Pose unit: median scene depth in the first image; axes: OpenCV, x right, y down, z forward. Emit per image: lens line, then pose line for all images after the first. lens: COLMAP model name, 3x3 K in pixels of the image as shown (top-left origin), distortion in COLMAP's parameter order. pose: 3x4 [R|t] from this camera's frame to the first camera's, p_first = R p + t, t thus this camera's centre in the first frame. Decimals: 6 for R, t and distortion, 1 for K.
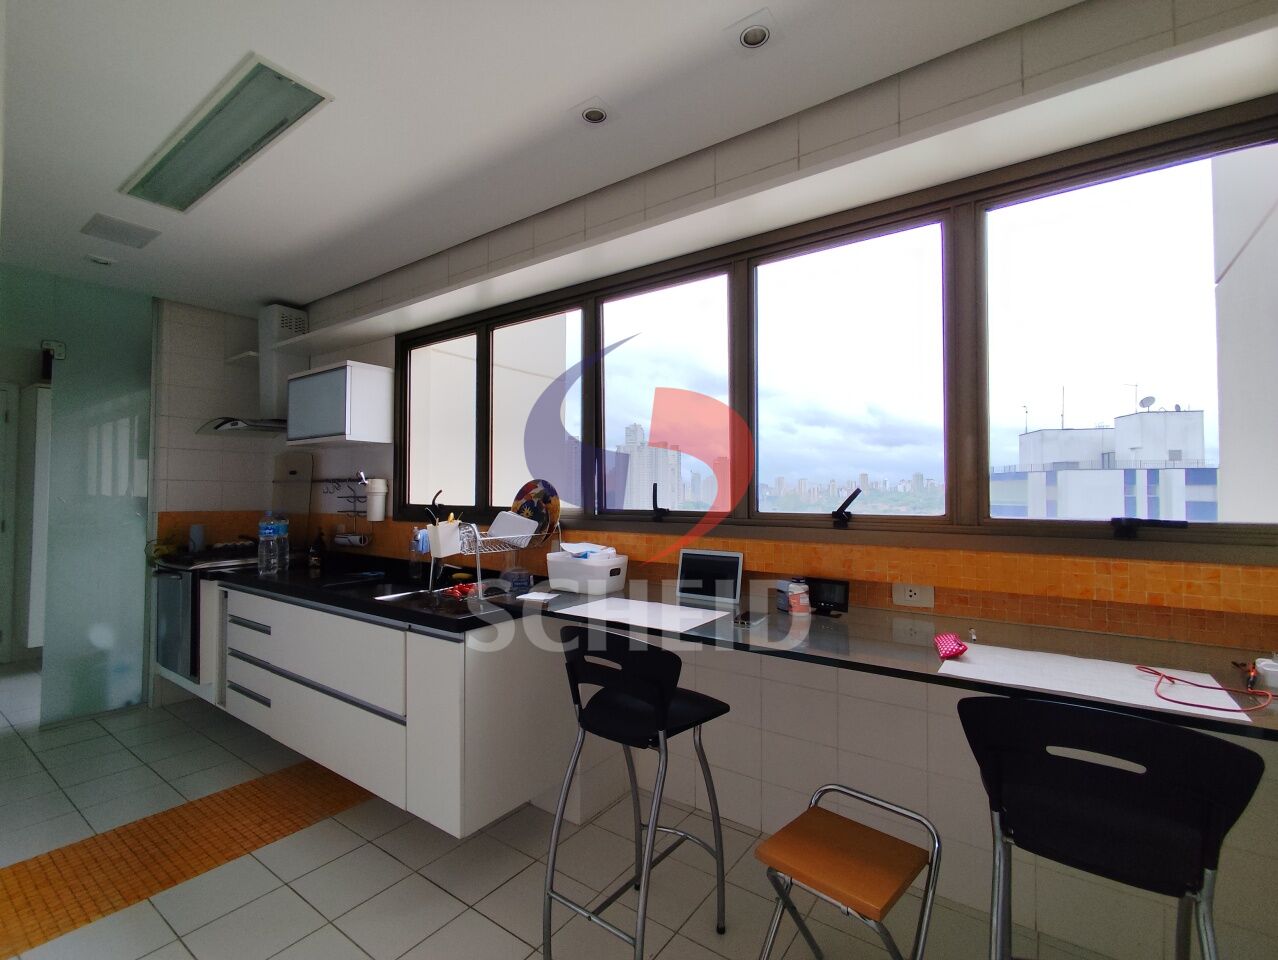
lens RADIAL K [[586.3, 0, 636.6], [0, 586.3, 480.4], [0, 0, 1]] dist [0.002395, 0.000413]
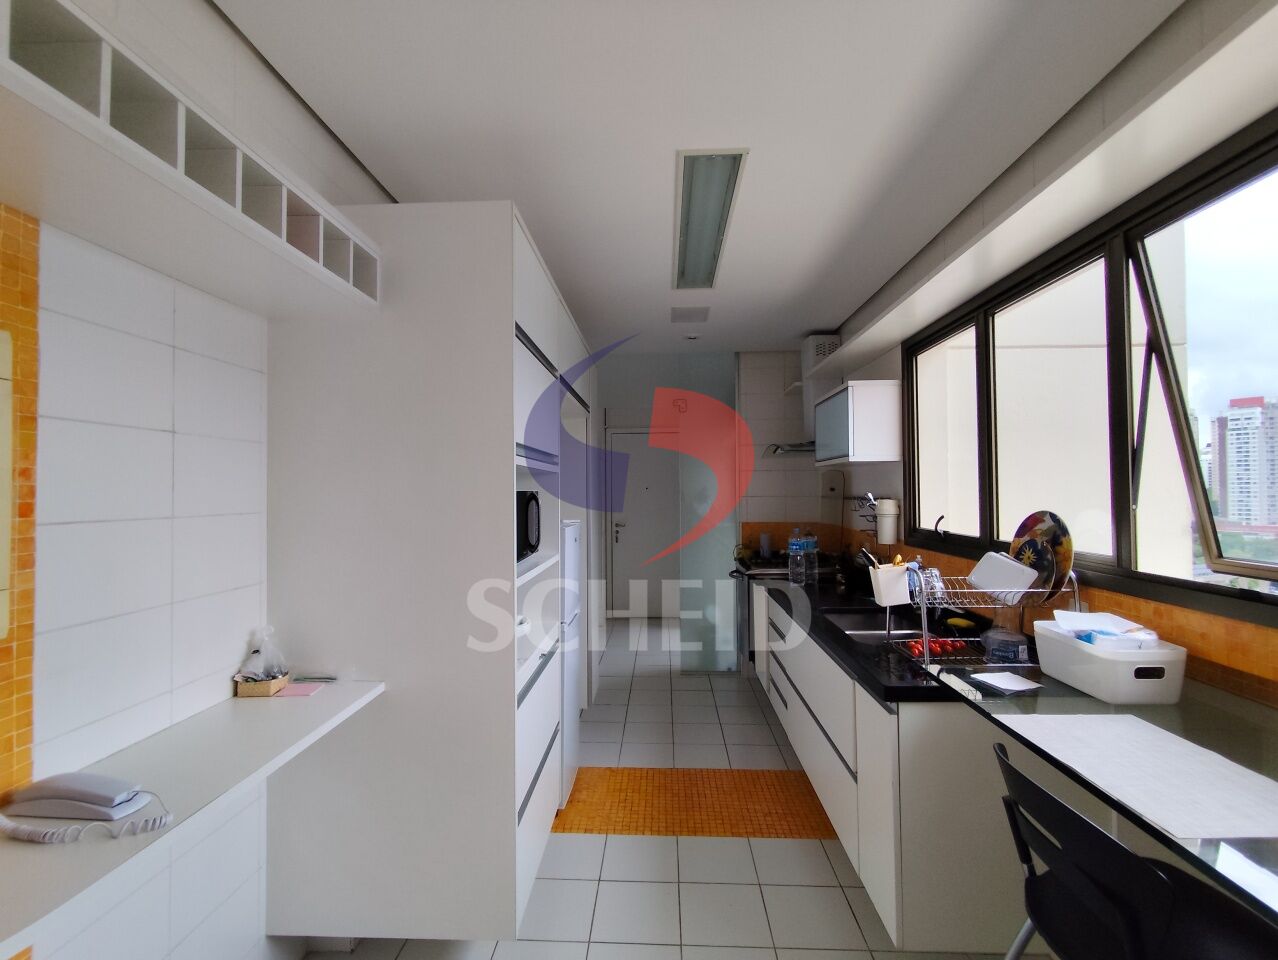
lens RADIAL K [[586.3, 0, 635.4], [0, 586.3, 479.9], [0, 0, 1]] dist [0.002395, 0.000413]
pose [[0.545258, -0.020656, -0.838014, 0.147110], [0.027360, 0.999602, -0.006838, -0.043967], [0.837821, -0.019200, 0.545607, 0.166298]]
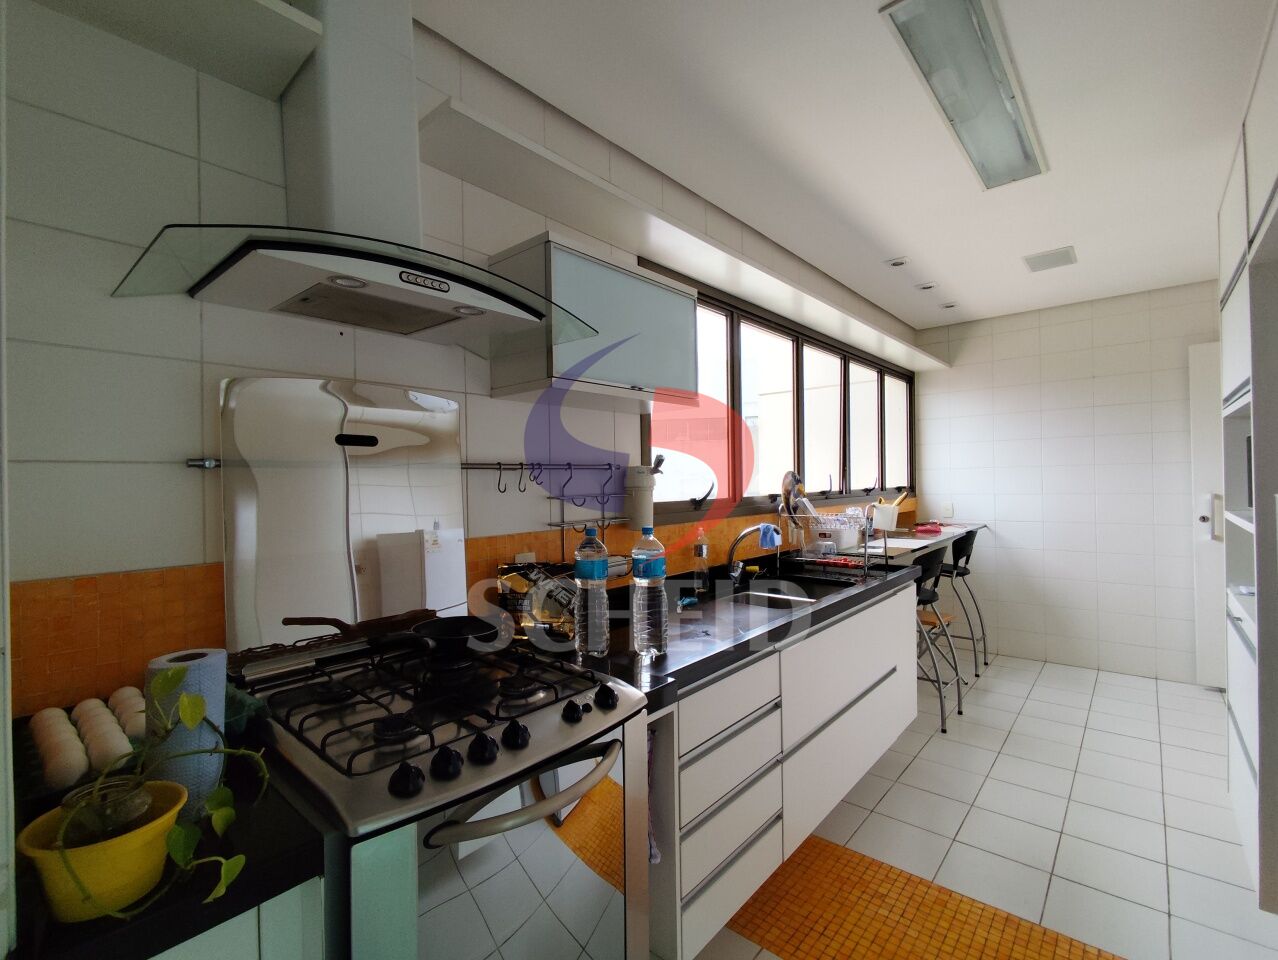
lens RADIAL K [[586.3, 0, 637.9], [0, 586.3, 482.2], [0, 0, 1]] dist [0.002395, 0.000413]
pose [[0.088535, -0.005968, 0.996055, -1.248938], [-0.002188, 0.999978, 0.006186, 0.013099], [-0.996071, -0.002727, 0.088520, 1.075751]]
